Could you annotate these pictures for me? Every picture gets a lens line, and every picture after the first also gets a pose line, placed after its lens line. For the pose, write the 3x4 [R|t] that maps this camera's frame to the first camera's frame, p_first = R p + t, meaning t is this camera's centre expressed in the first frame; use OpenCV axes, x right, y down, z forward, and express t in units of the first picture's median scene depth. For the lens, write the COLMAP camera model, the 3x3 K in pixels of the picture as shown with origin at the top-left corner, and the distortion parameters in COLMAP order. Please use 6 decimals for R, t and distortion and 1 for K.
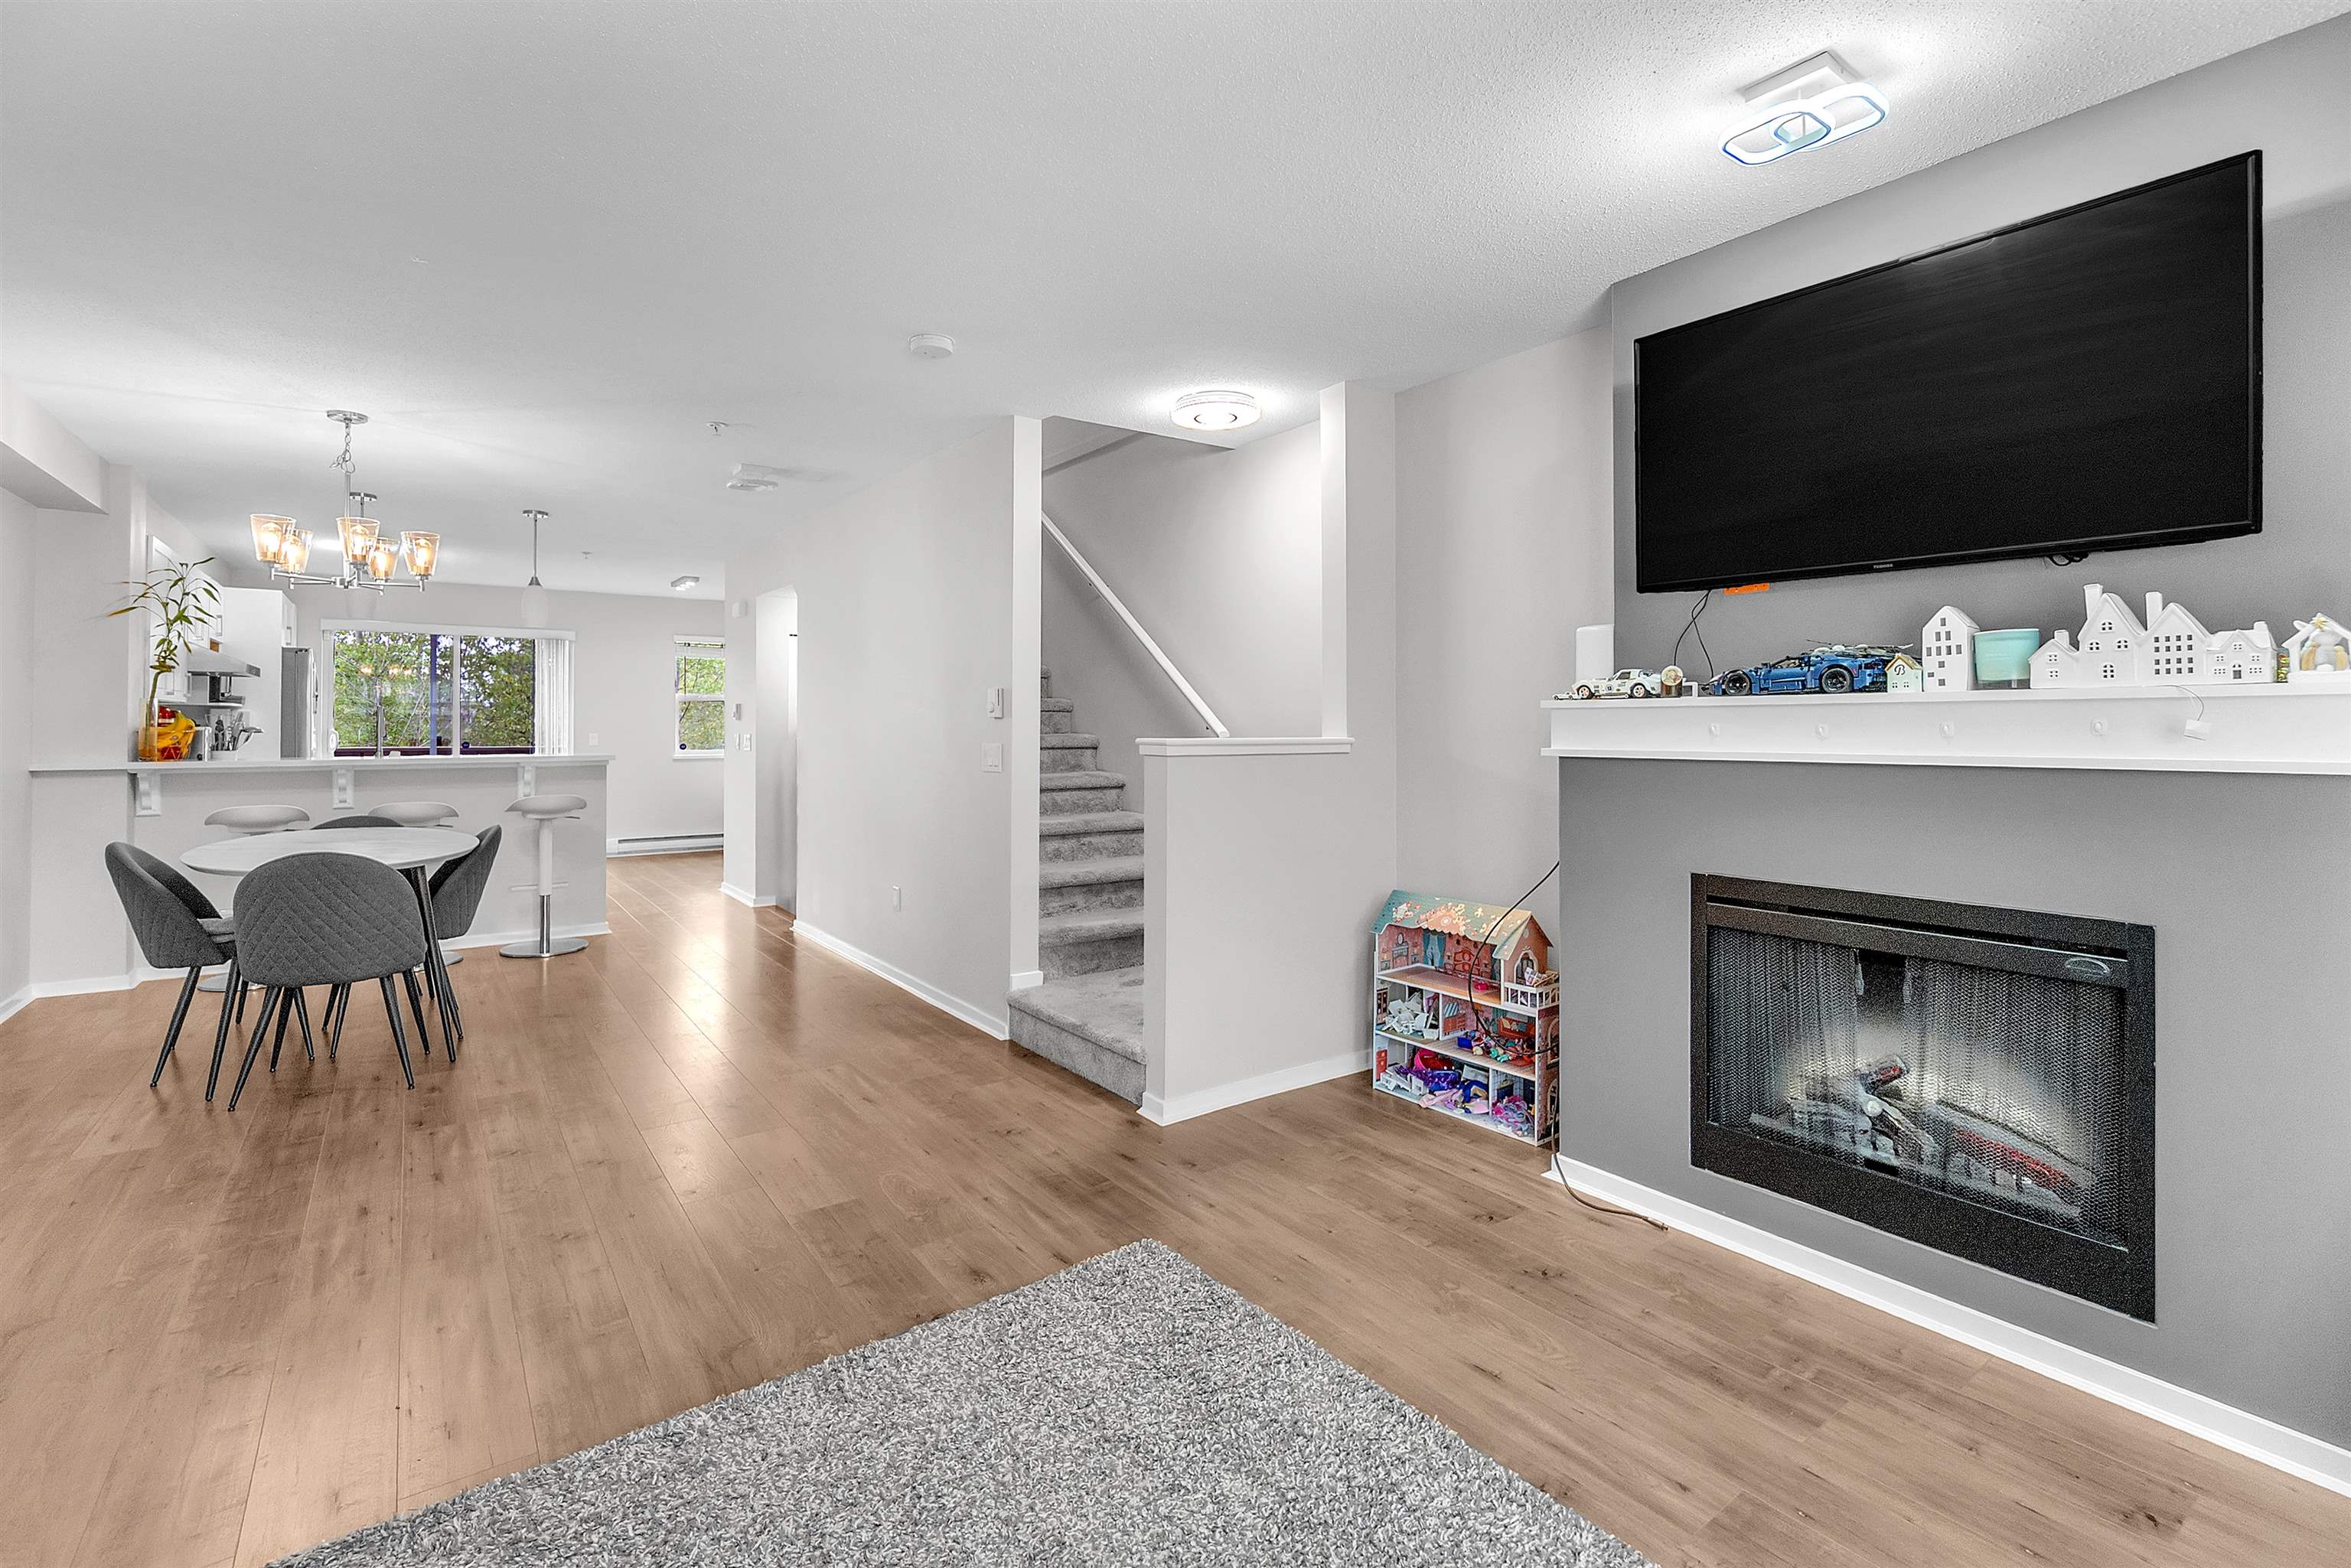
lens RADIAL K [[1047.3, 0, 1167.1], [0, 1047.3, 721.1], [0, 0, 1]] dist [0.000338, 0.000101]
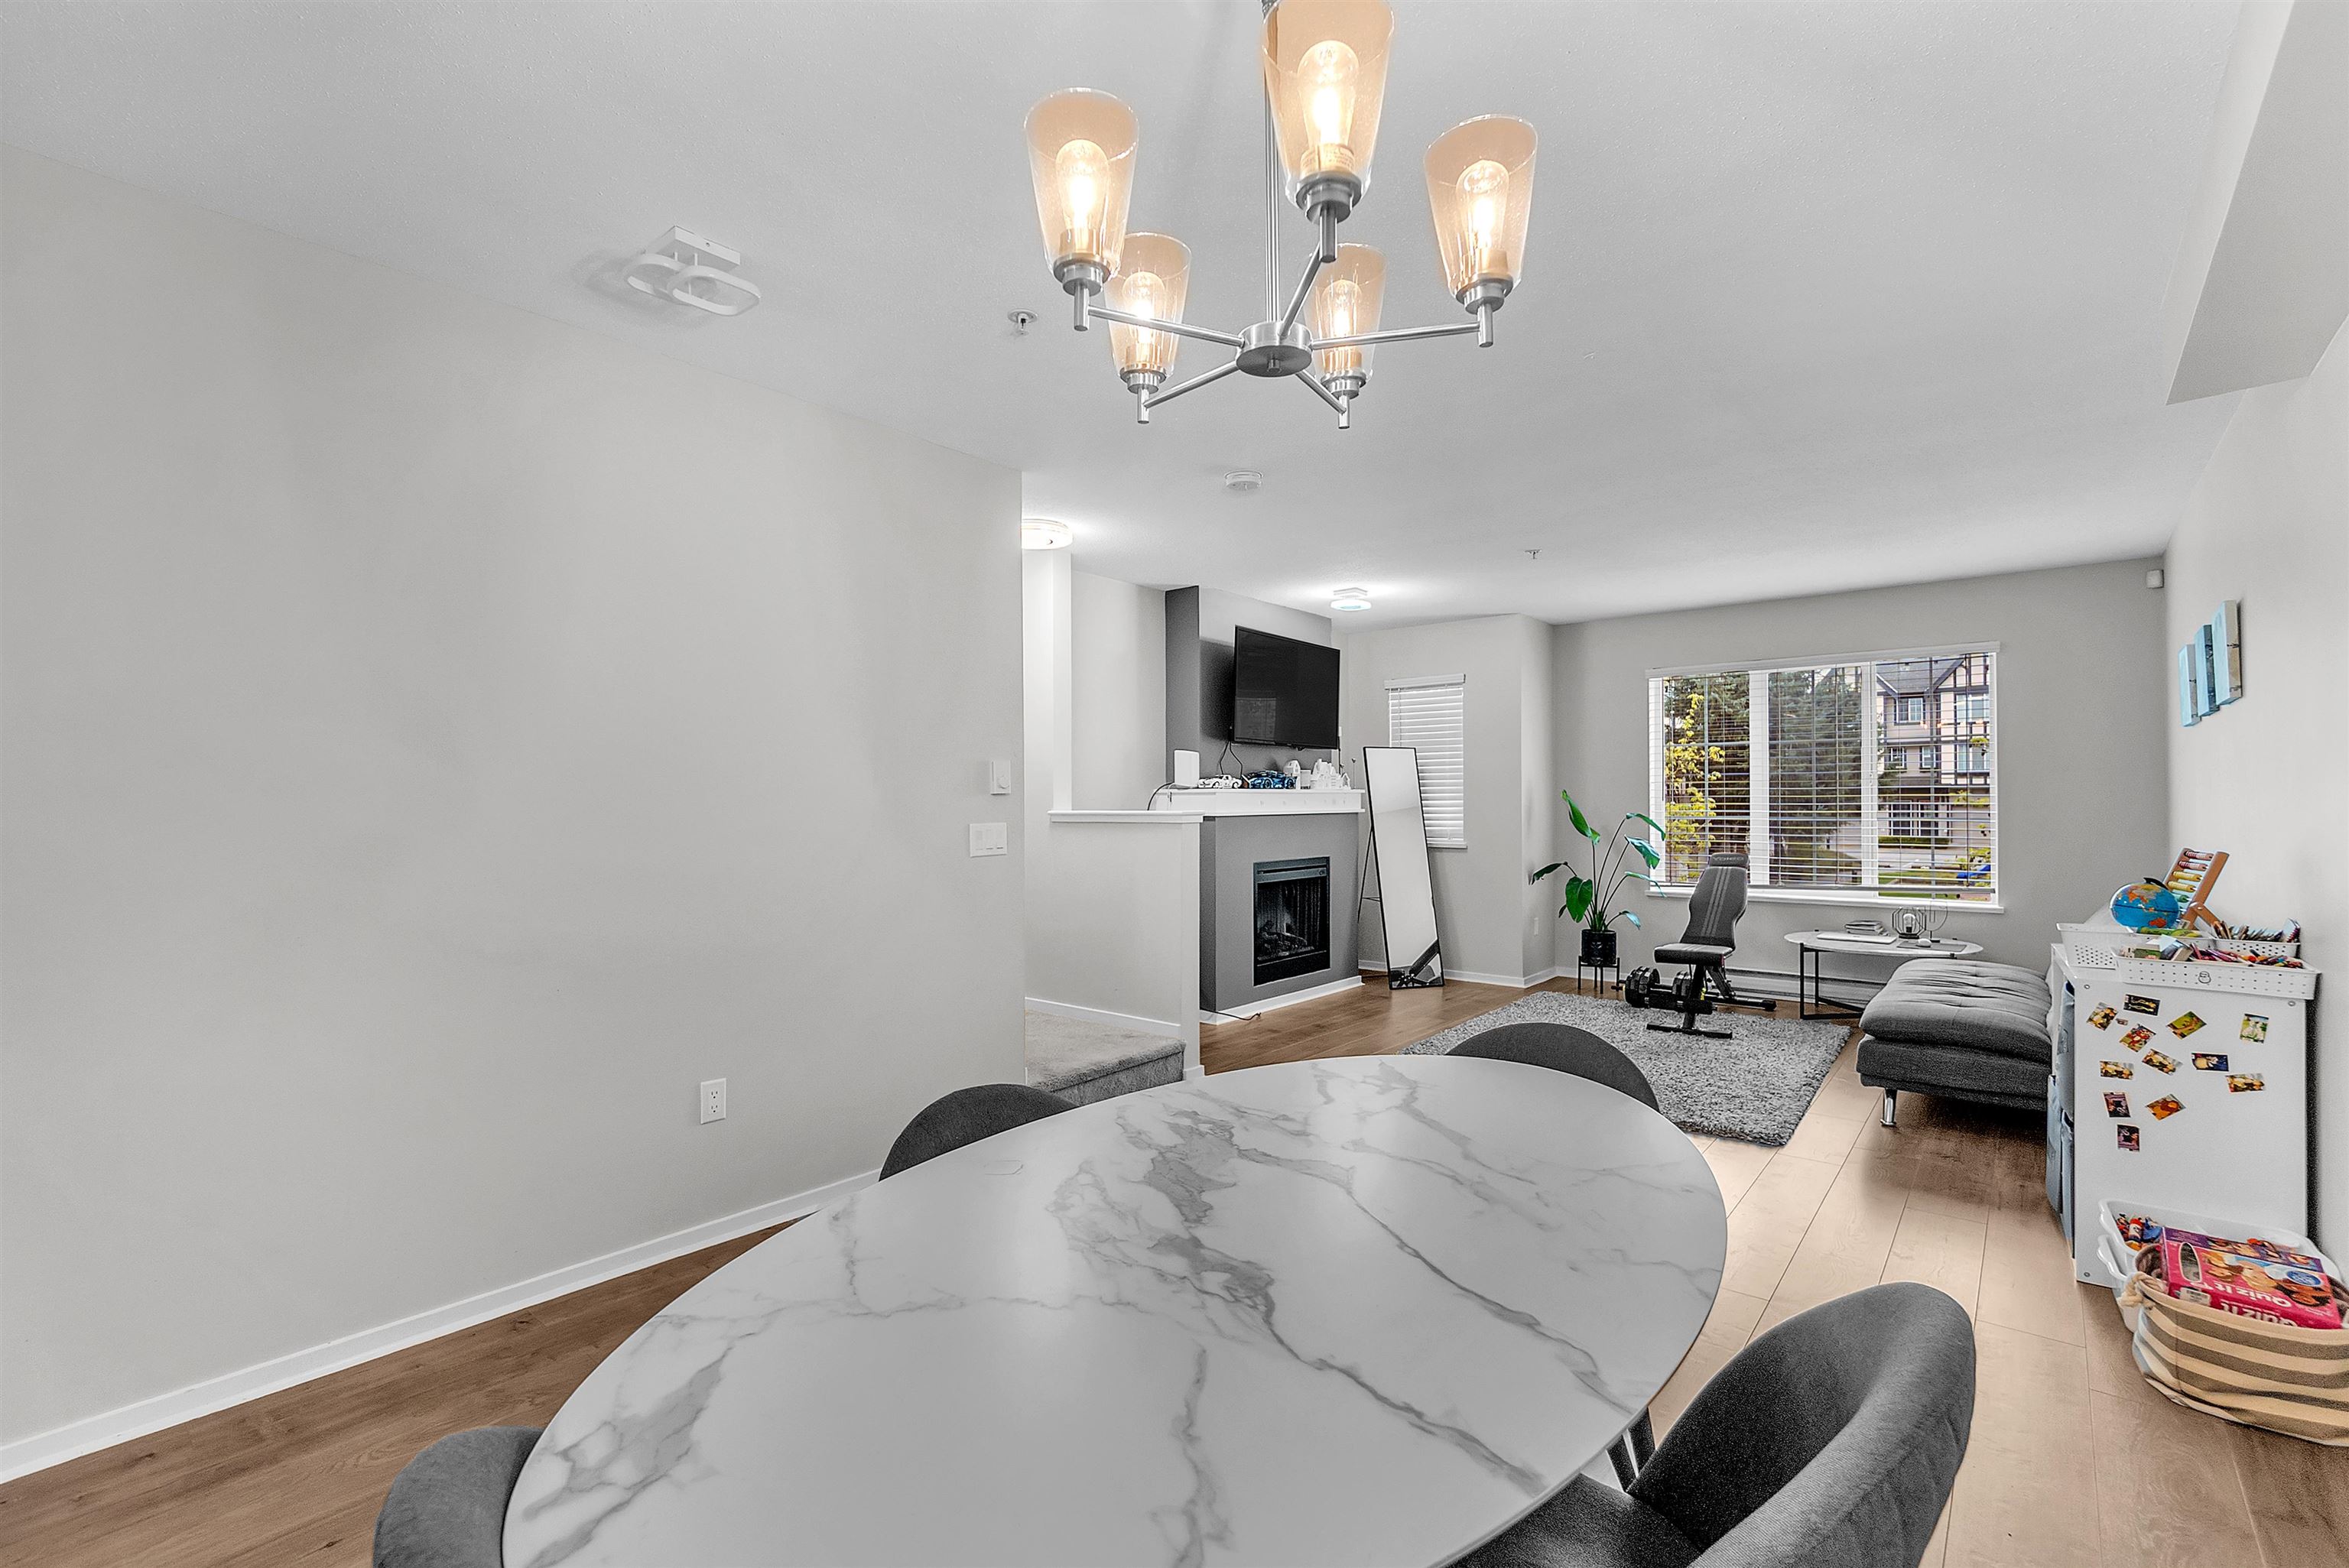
lens RADIAL K [[1018.2, 0, 1146.4], [0, 1018.2, 809.4], [0, 0, 1]] dist [-0.023585, 0.000004]
pose [[-0.221262, -0.007524, 0.975185, -1.849382], [-0.000961, 0.999971, 0.007497, 0.007151], [-0.975214, 0.000721, -0.221263, 1.911873]]
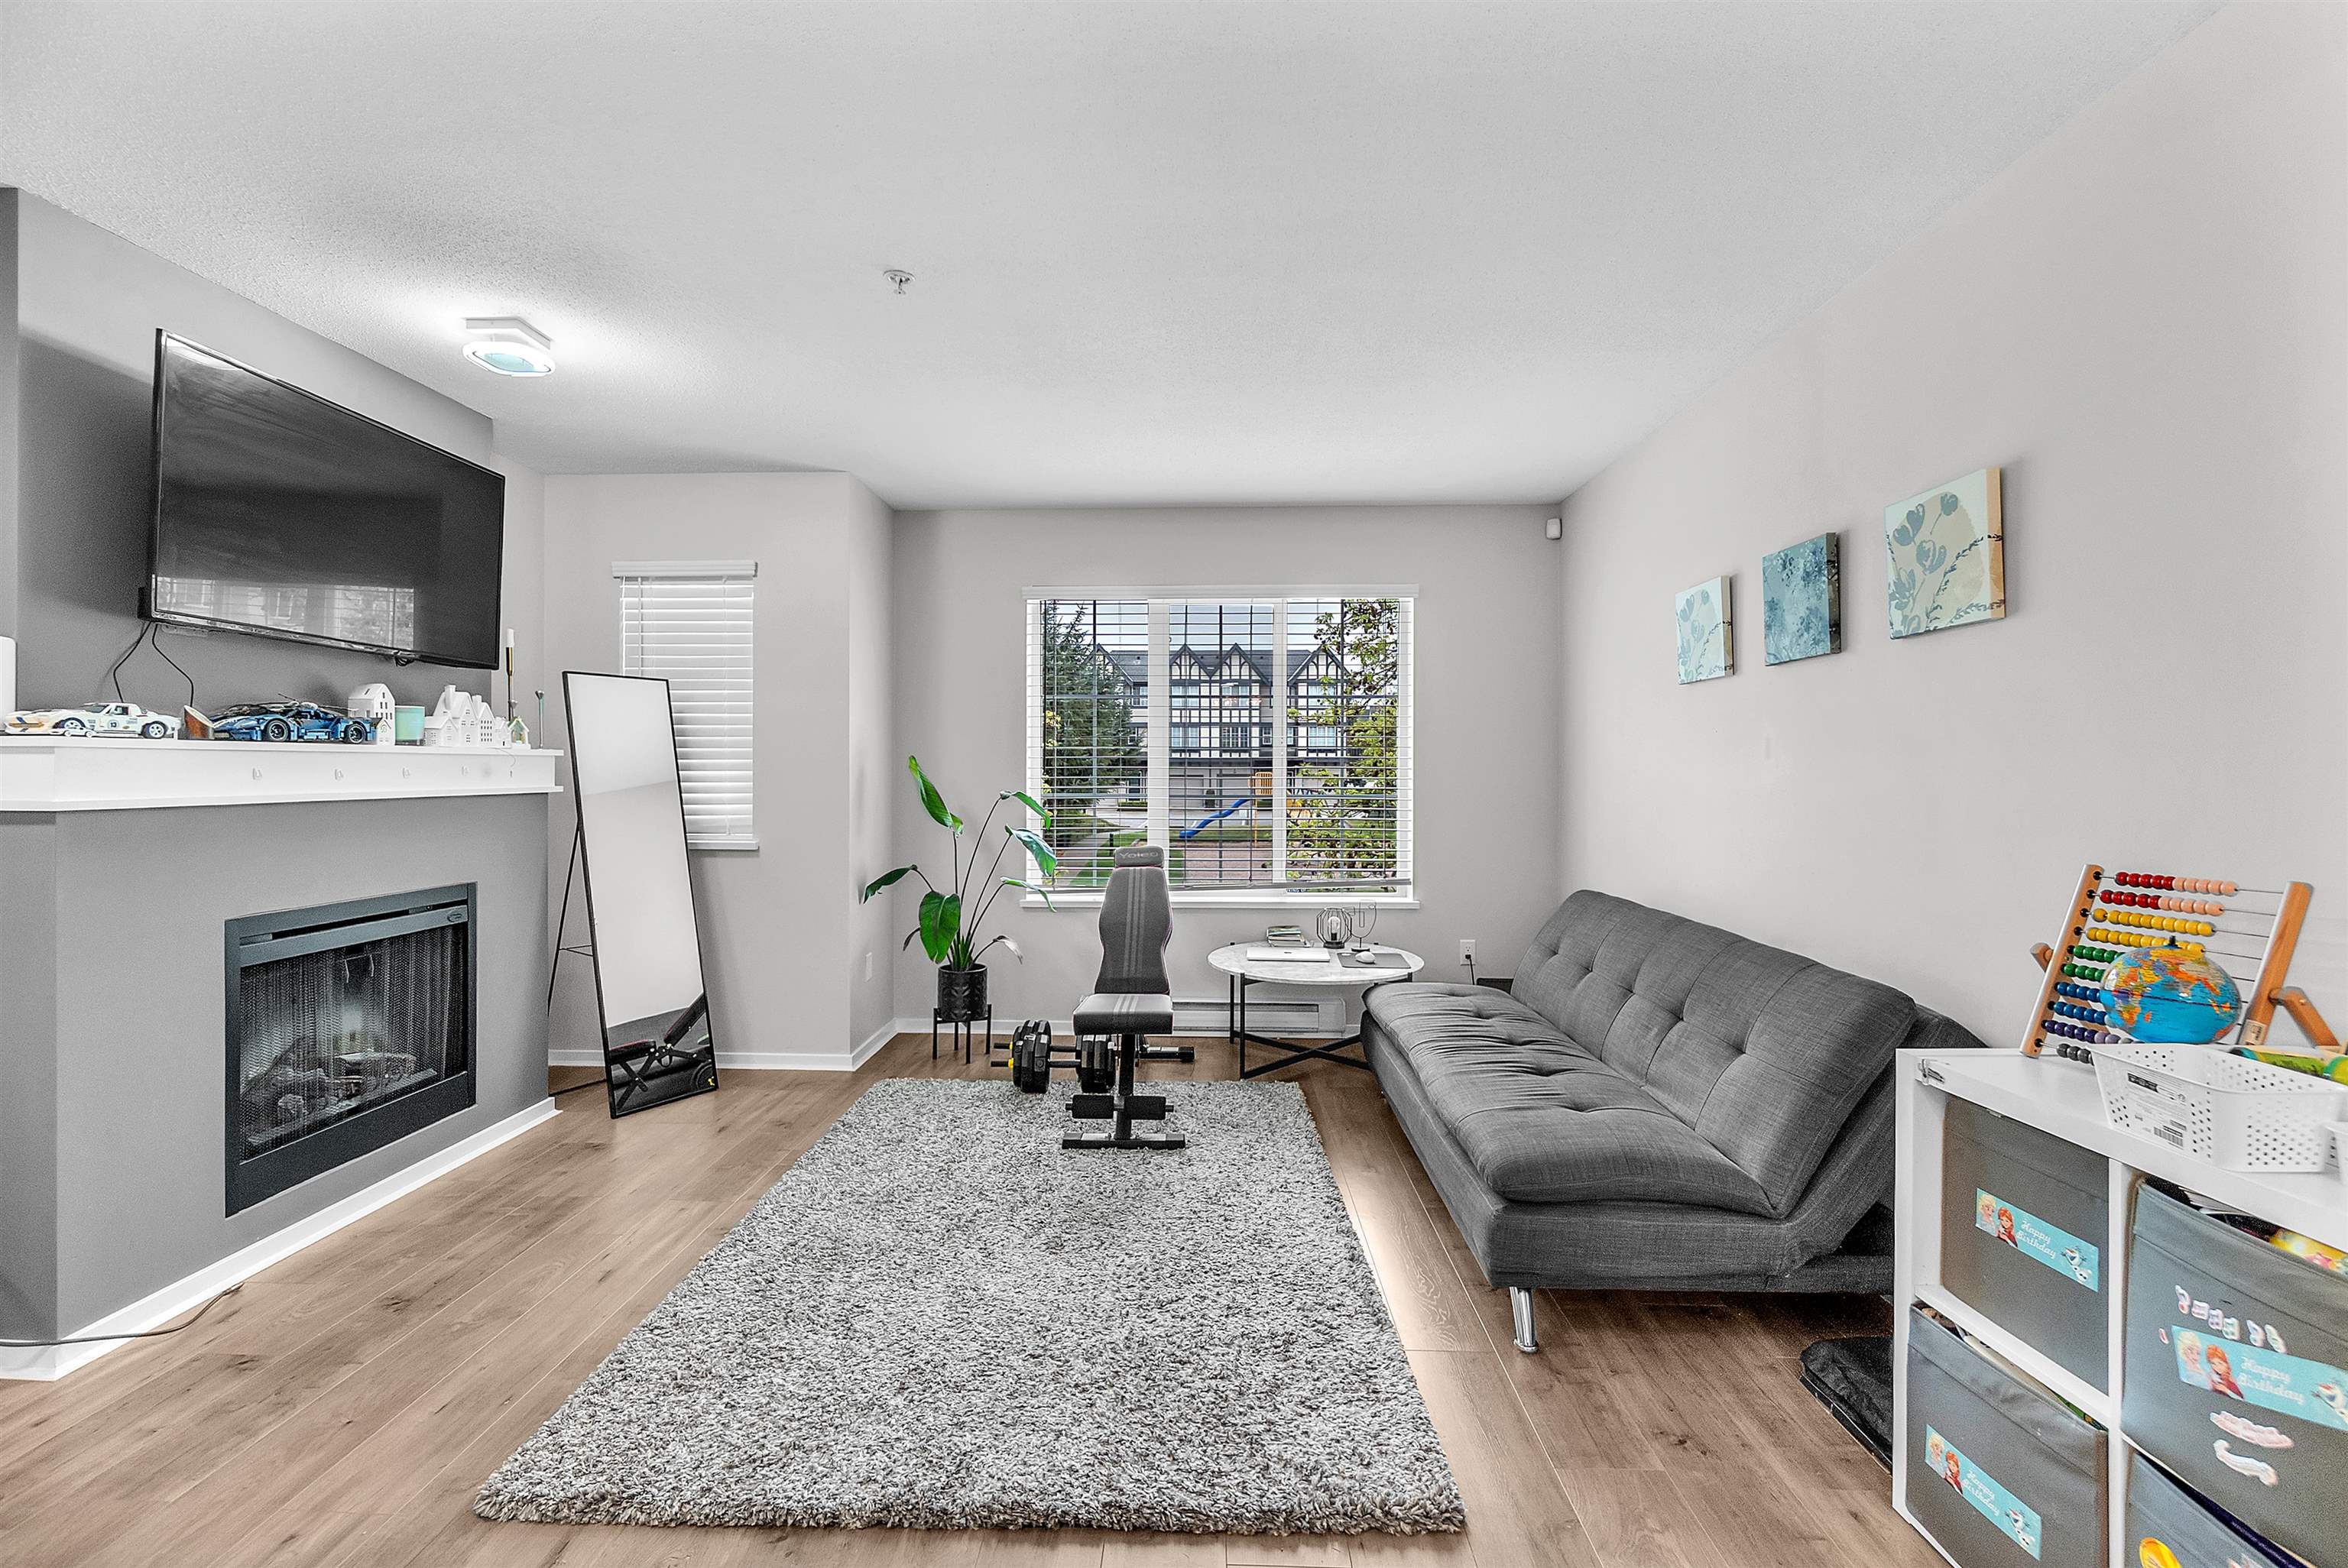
lens RADIAL K [[1020.1, 0, 1164.9], [0, 1020.1, 774.3], [0, 0, 1]] dist [-0.000690, -0.000078]
pose [[-0.787795, -0.005134, 0.615917, -0.849521], [-0.005736, 0.999983, 0.001000, 0.002846], [-0.615911, -0.002745, -0.787811, 1.326329]]
